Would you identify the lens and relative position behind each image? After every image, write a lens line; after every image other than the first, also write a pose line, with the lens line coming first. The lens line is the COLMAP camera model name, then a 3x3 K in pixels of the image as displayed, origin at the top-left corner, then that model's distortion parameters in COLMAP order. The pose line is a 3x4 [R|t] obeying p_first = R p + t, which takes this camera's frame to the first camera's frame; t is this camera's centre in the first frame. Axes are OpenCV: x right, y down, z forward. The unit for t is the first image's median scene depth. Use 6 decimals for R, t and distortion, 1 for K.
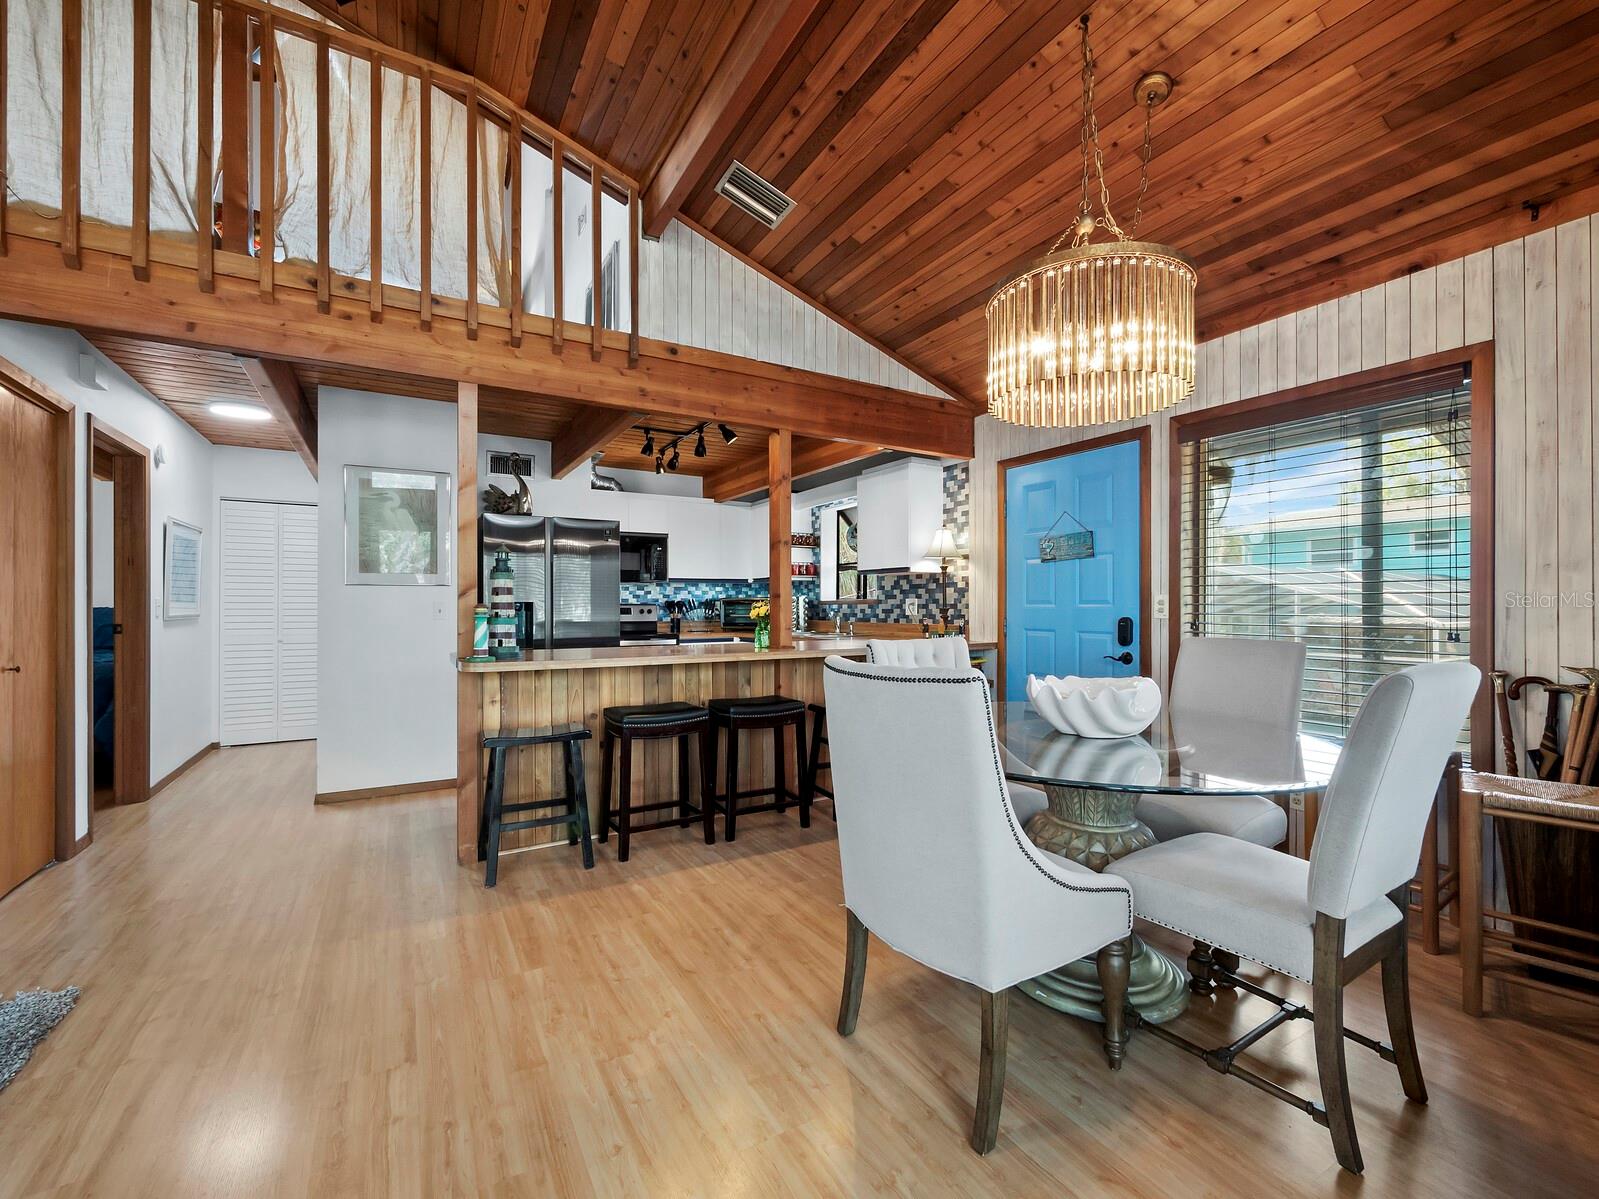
lens RADIAL K [[687.6, 0, 788.5], [0, 687.6, 602.5], [0, 0, 1]] dist [-0.000151, 0.001132]
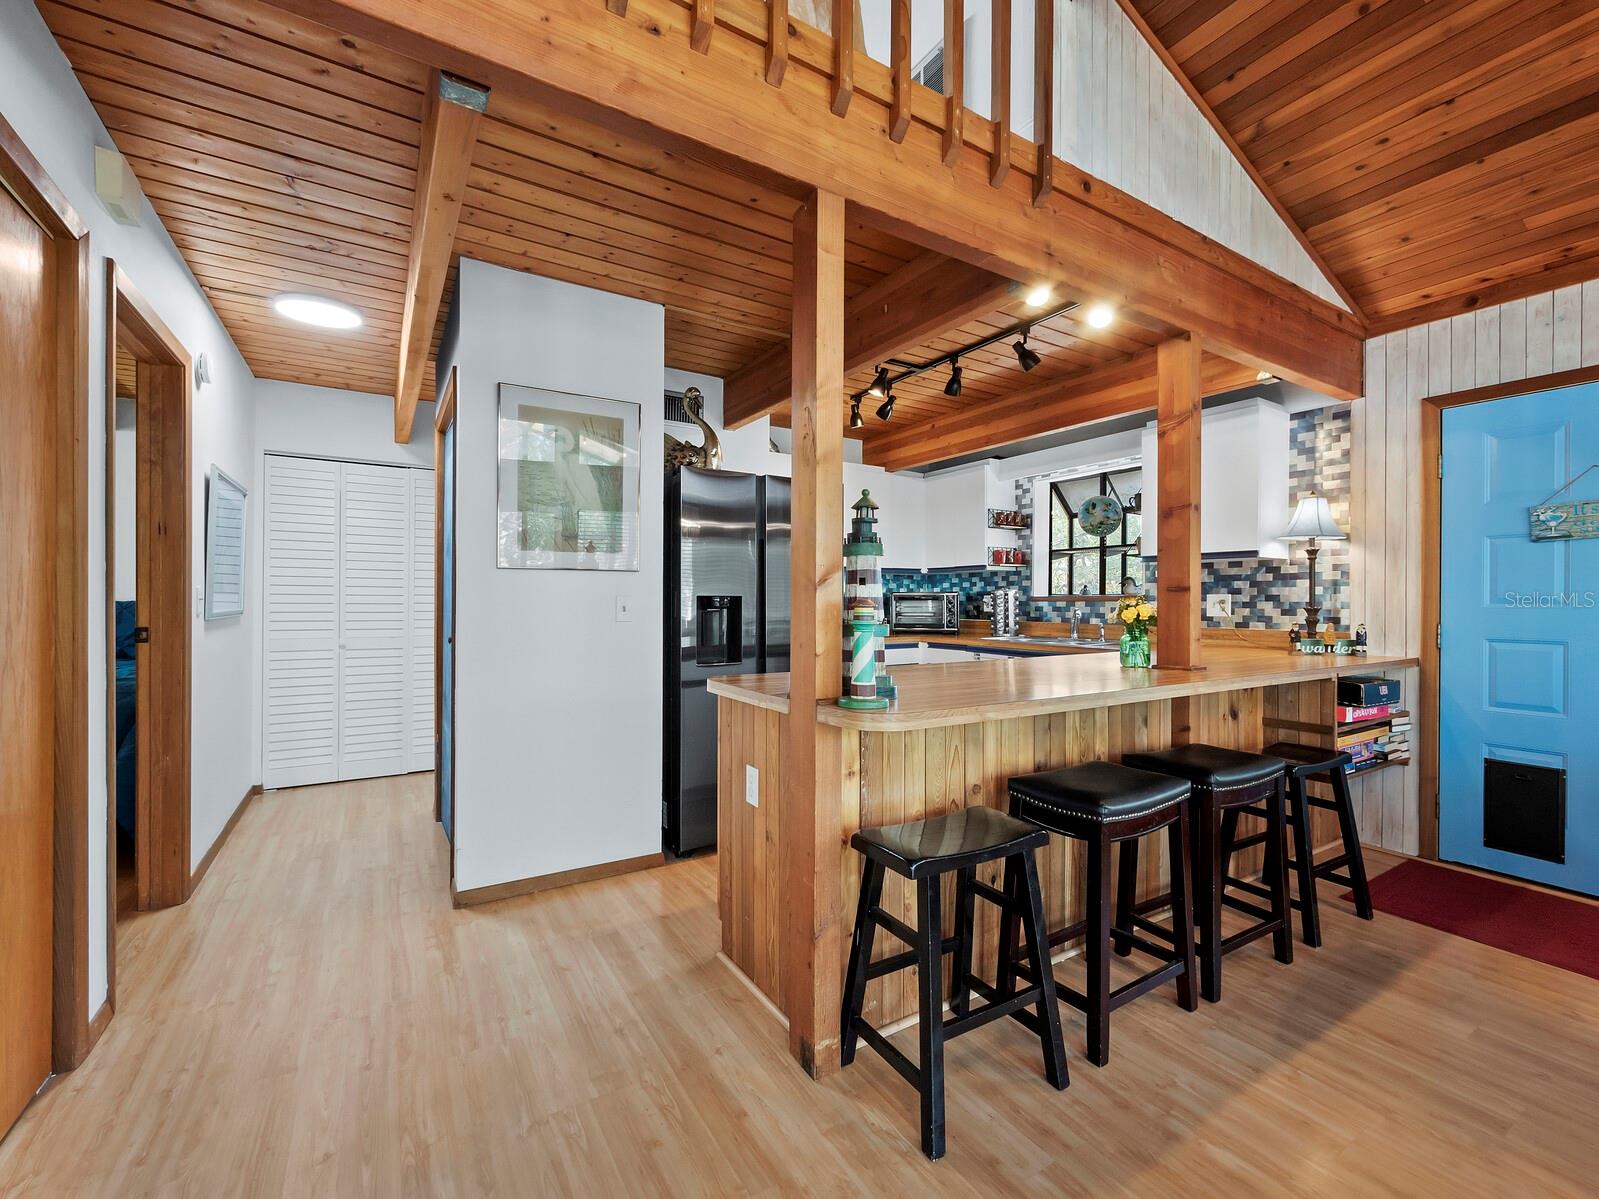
lens RADIAL K [[687.6, 0, 791.6], [0, 687.6, 602.1], [0, 0, 1]] dist [-0.000151, 0.001132]
pose [[0.999678, 0.005477, 0.024760, -0.337761], [-0.005646, 0.999961, 0.006766, 0.000049], [-0.024722, -0.006904, 0.999671, 0.301910]]
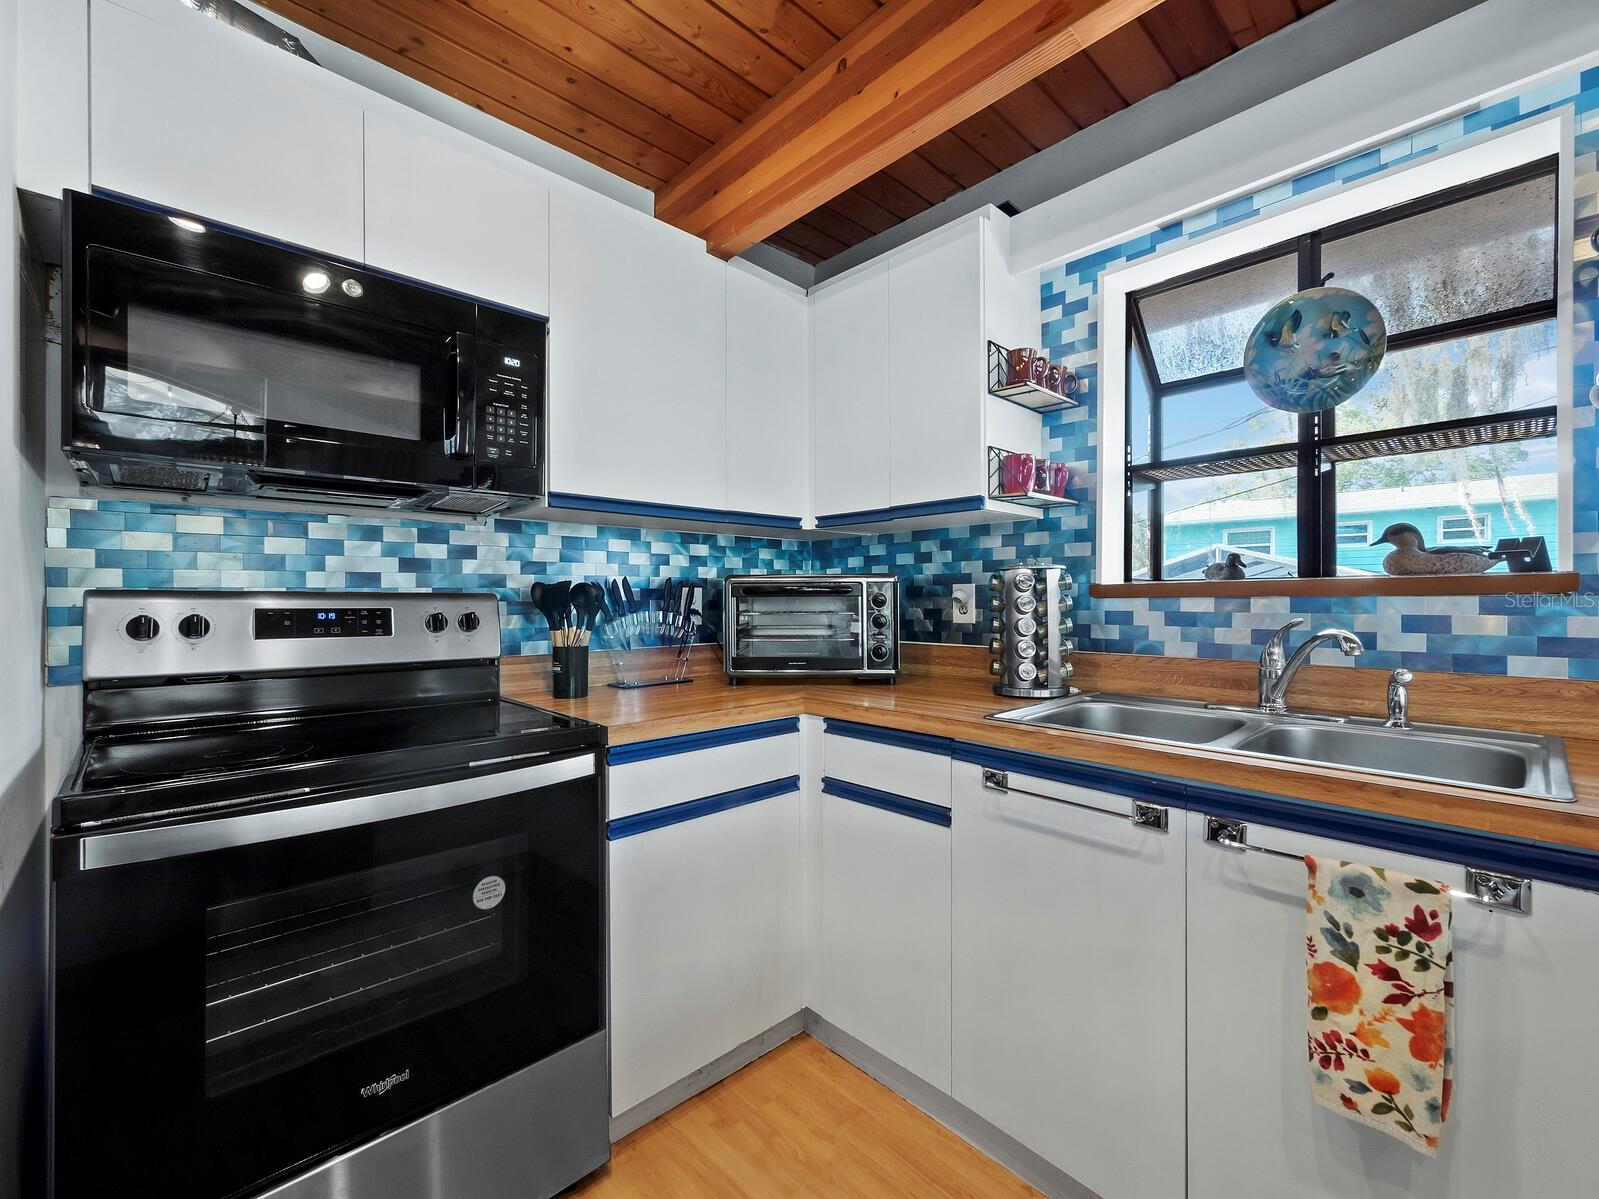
lens RADIAL K [[687.6, 0, 789.6], [0, 687.6, 596.9], [0, 0, 1]] dist [-0.000151, 0.001132]
pose [[0.975725, 0.003821, 0.218964, -0.198111], [-0.003509, 0.999992, -0.001814, 0.005004], [-0.218969, 0.001001, 0.975731, 1.013404]]
